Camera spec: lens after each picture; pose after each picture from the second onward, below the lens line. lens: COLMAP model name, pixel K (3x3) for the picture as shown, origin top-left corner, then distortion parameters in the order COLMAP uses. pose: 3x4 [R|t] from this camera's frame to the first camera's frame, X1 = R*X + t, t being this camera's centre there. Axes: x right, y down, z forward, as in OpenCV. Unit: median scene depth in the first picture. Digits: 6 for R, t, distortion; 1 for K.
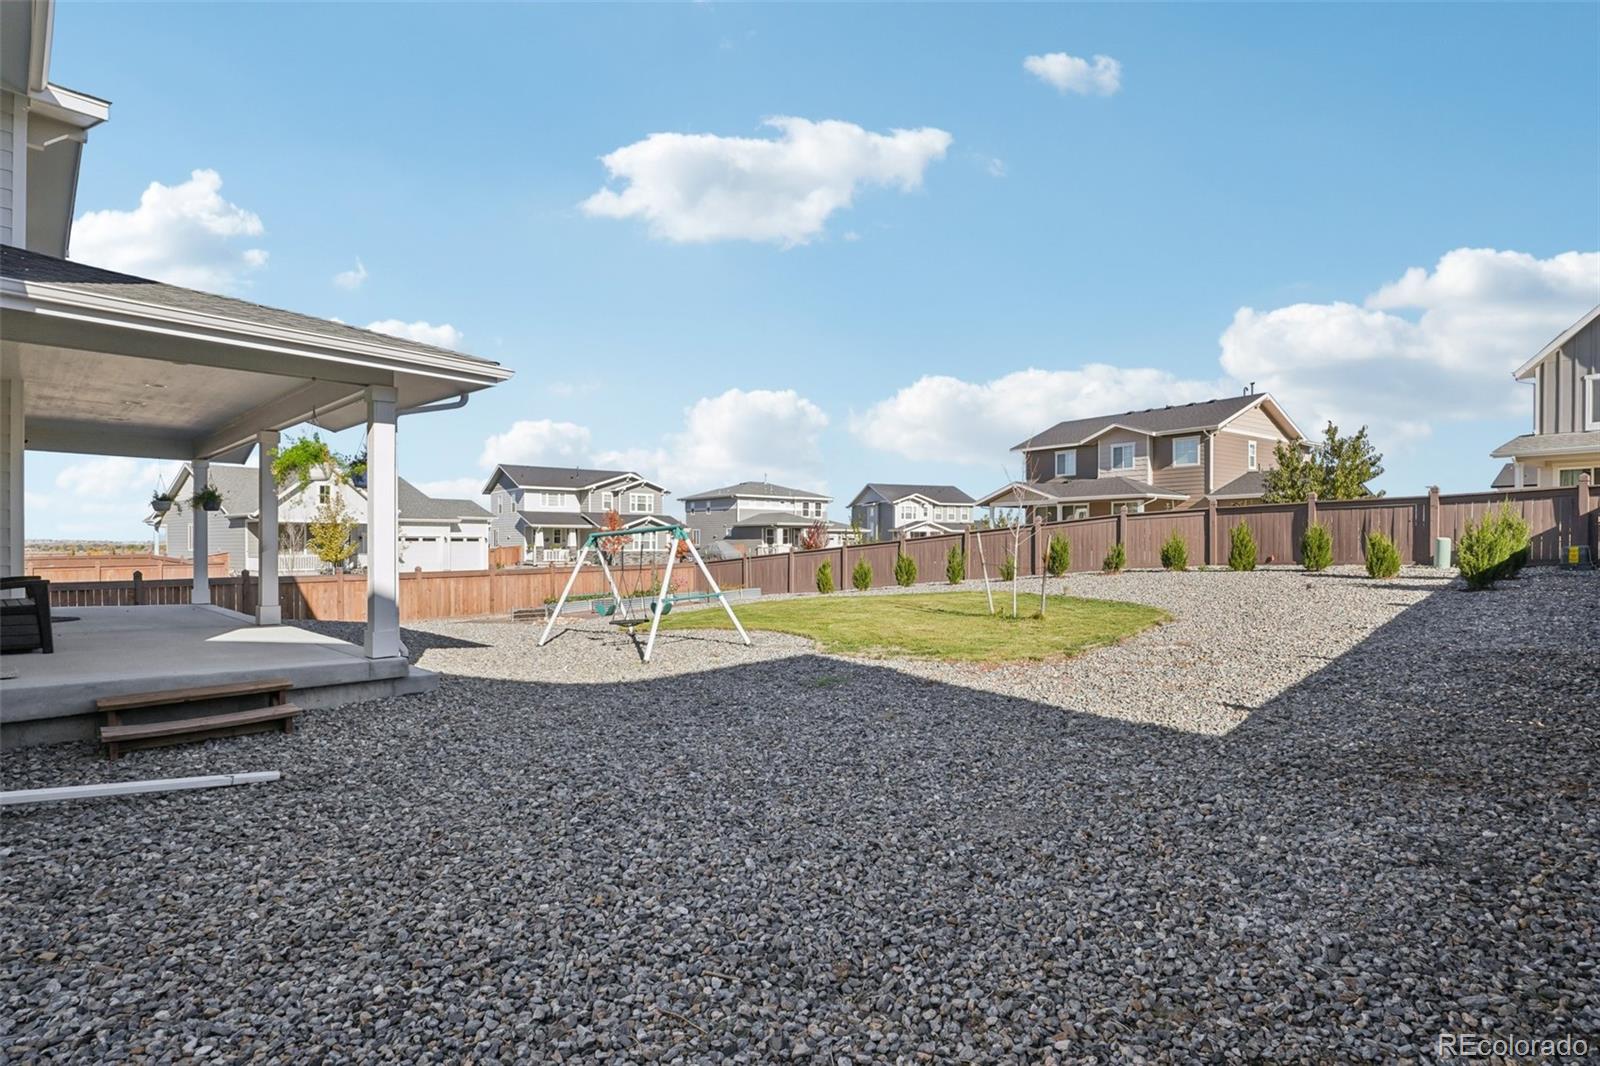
lens RADIAL K [[786.7, 0, 803.2], [0, 786.7, 537.4], [0, 0, 1]] dist [-0.043352, 0.008066]
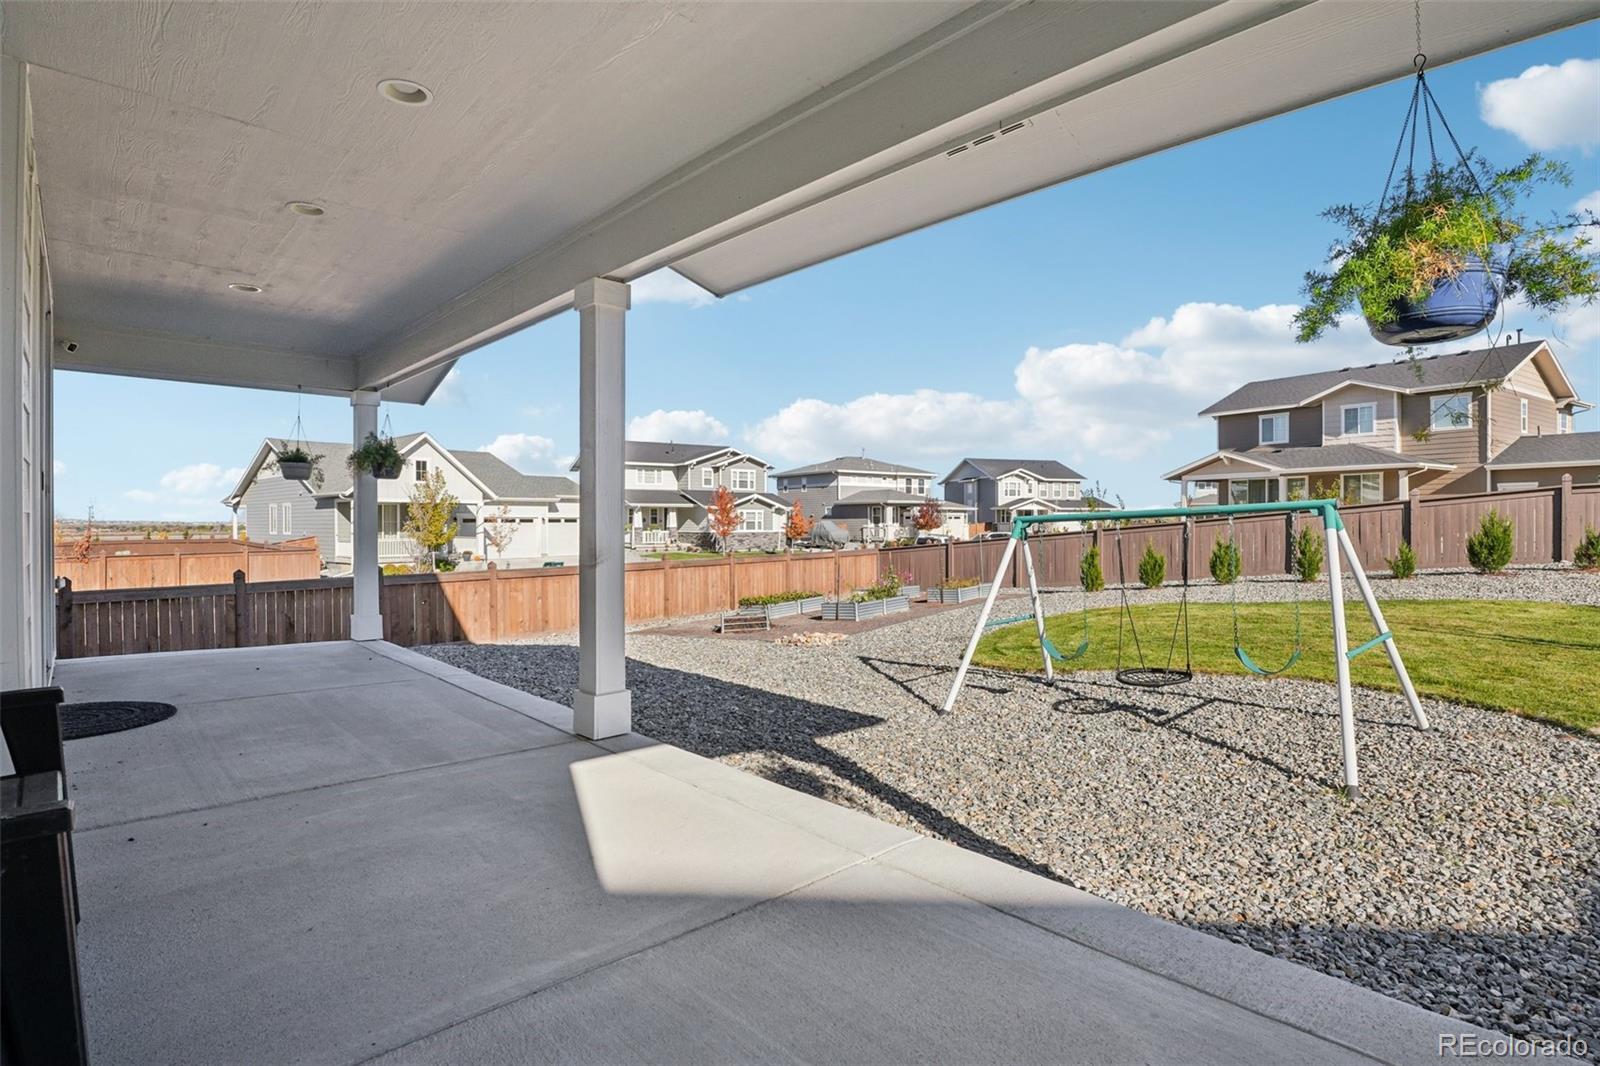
lens RADIAL K [[786.7, 0, 803.2], [0, 786.7, 537.4], [0, 0, 1]] dist [-0.043352, 0.008066]
pose [[0.998381, -0.001834, -0.056849, -0.089927], [0.003406, 0.999614, 0.027561, -0.001429], [0.056776, -0.027710, 0.998002, 0.092336]]
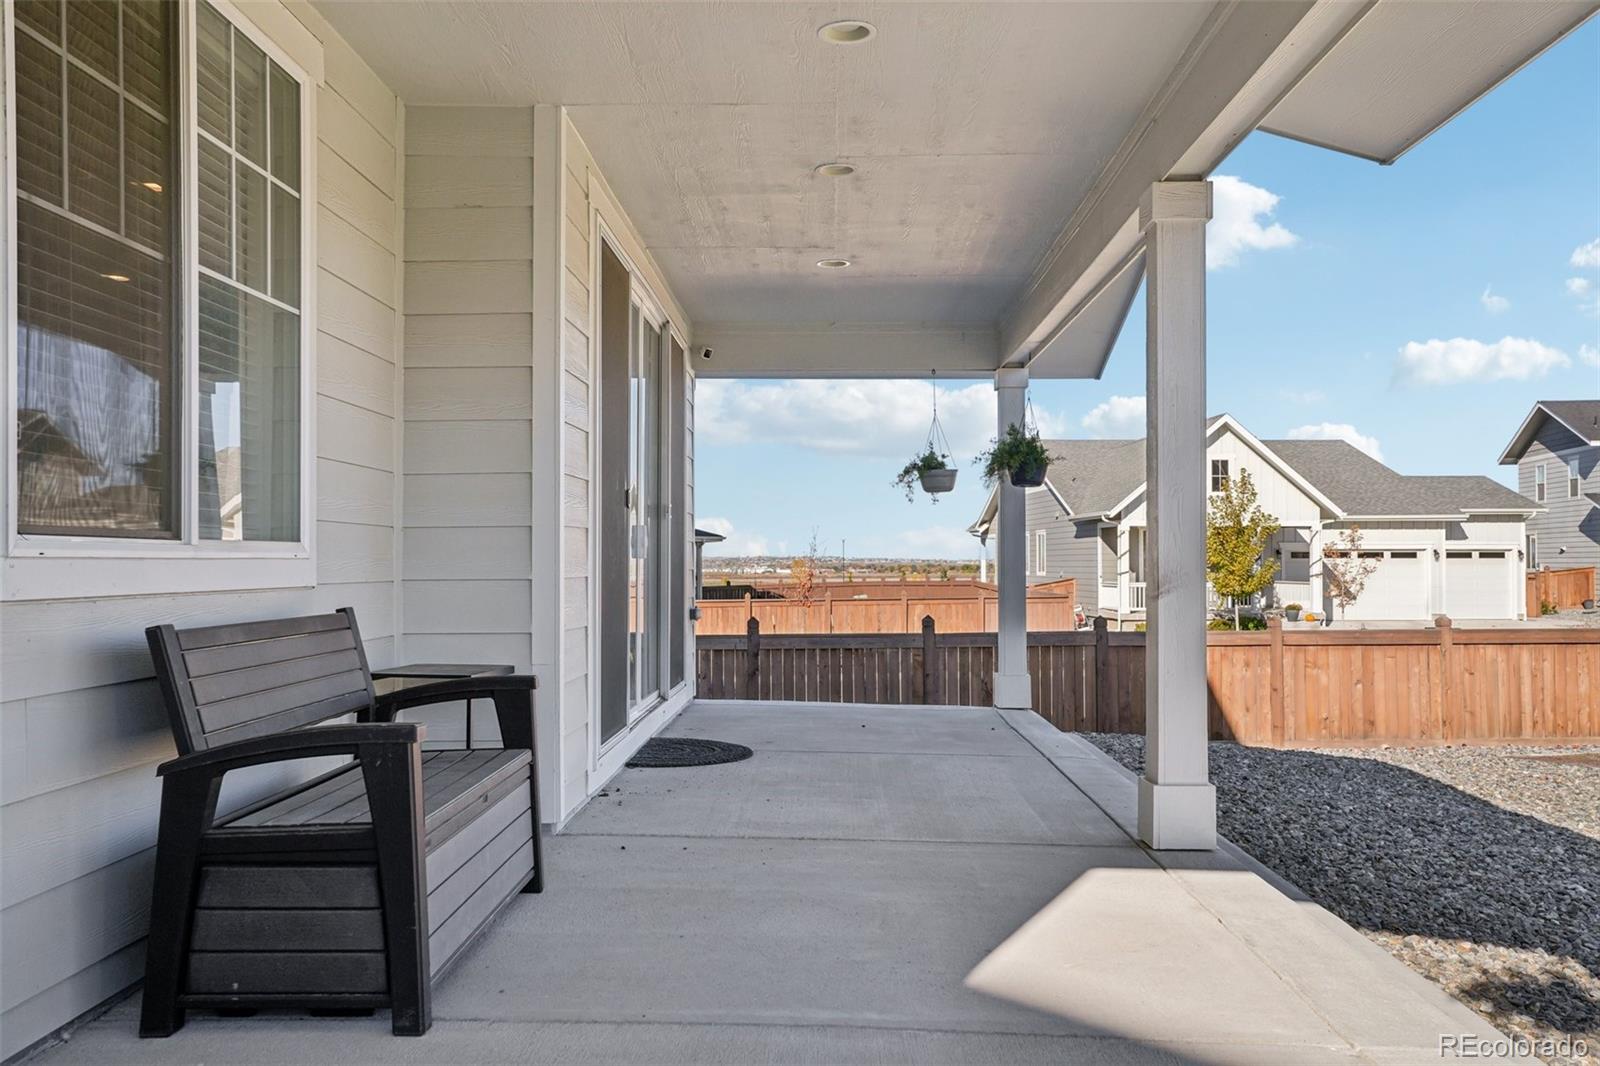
lens RADIAL K [[1338.6, 0, 802.7], [0, 1338.6, 552.6], [0, 0, 1]] dist [0.039082, 0.000842]
pose [[0.664190, -0.007776, -0.747524, -0.063111], [0.008472, 0.999960, -0.002874, 0.000423], [0.747516, -0.004425, 0.664229, 0.089134]]
